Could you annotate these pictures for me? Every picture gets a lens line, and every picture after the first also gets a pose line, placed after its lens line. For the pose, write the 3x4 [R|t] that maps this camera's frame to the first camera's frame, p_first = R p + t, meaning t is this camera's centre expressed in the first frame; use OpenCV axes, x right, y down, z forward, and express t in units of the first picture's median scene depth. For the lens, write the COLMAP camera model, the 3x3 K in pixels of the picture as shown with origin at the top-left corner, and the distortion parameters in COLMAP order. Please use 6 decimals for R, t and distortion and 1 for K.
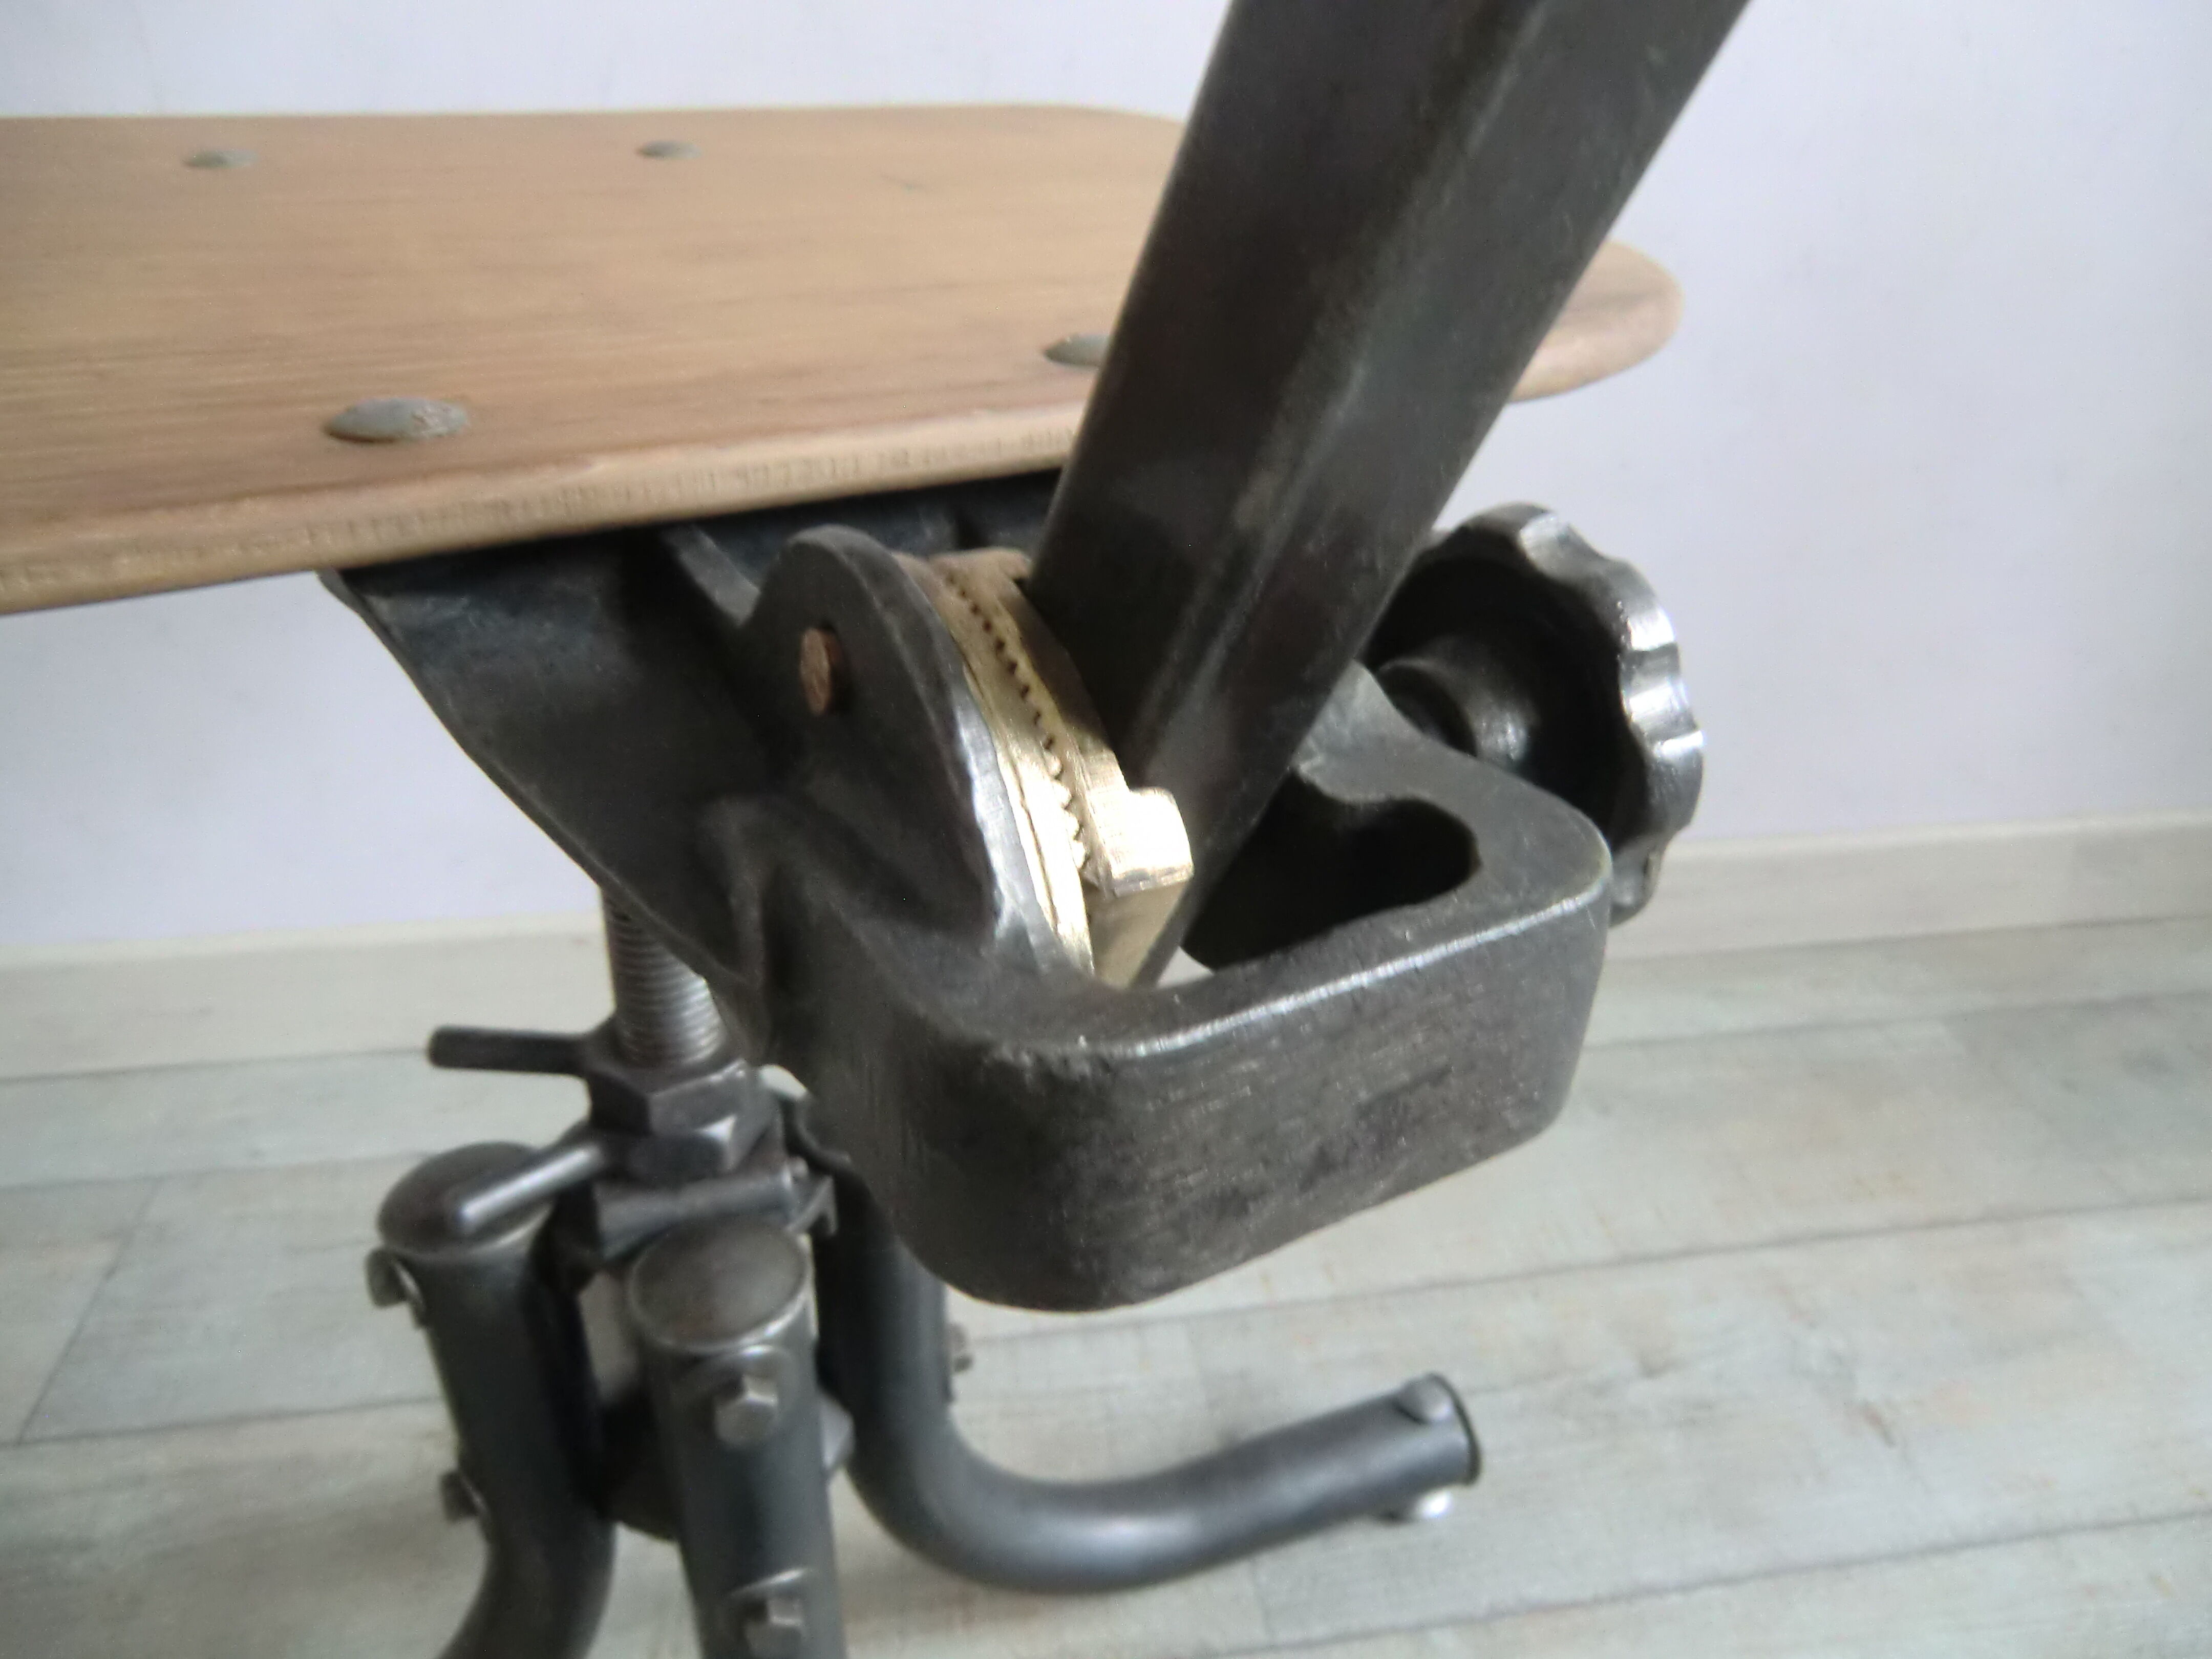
lens RADIAL K [[1602.9, 0, 1097.0], [0, 1602.9, 829.1], [0, 0, 1]] dist [-0.070823, 0.087957]
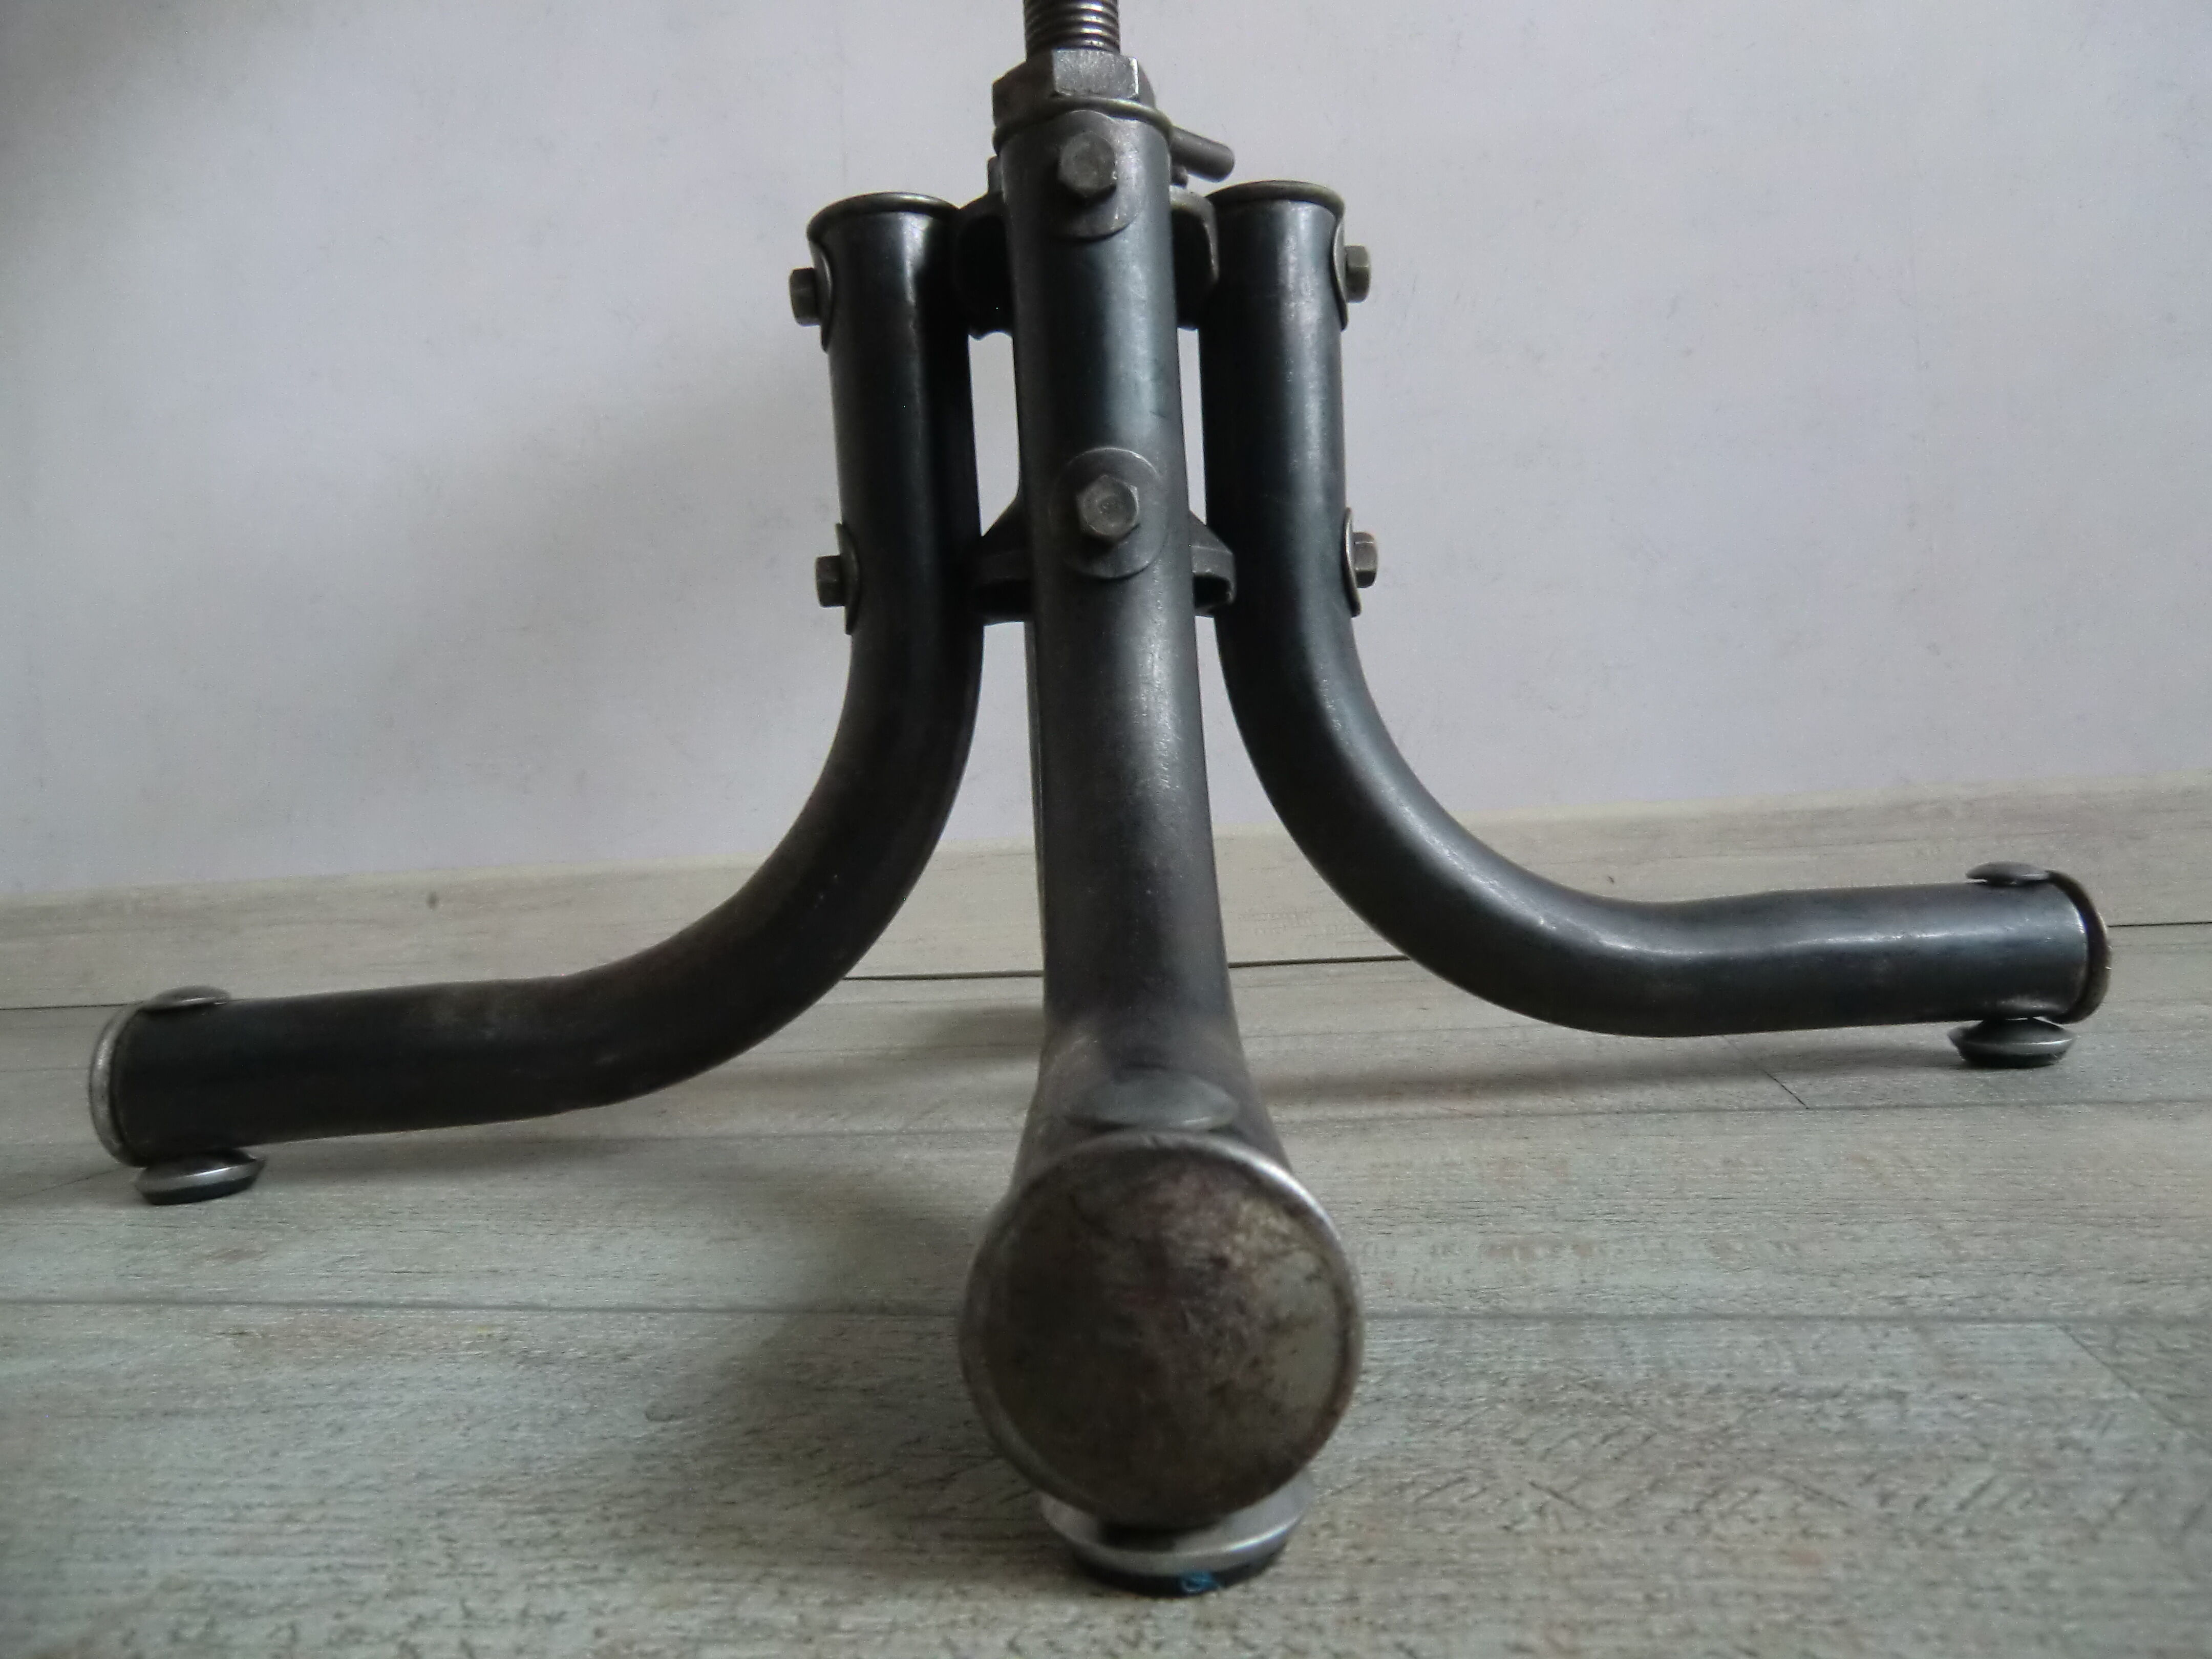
lens RADIAL K [[1602.9, 0, 1109.7], [0, 1602.9, 818.6], [0, 0, 1]] dist [-0.070823, 0.087957]
pose [[0.937815, -0.065945, -0.340814, 0.055738], [-0.099828, 0.889084, -0.446725, 0.629020], [0.332472, 0.452968, 0.827214, 0.188912]]
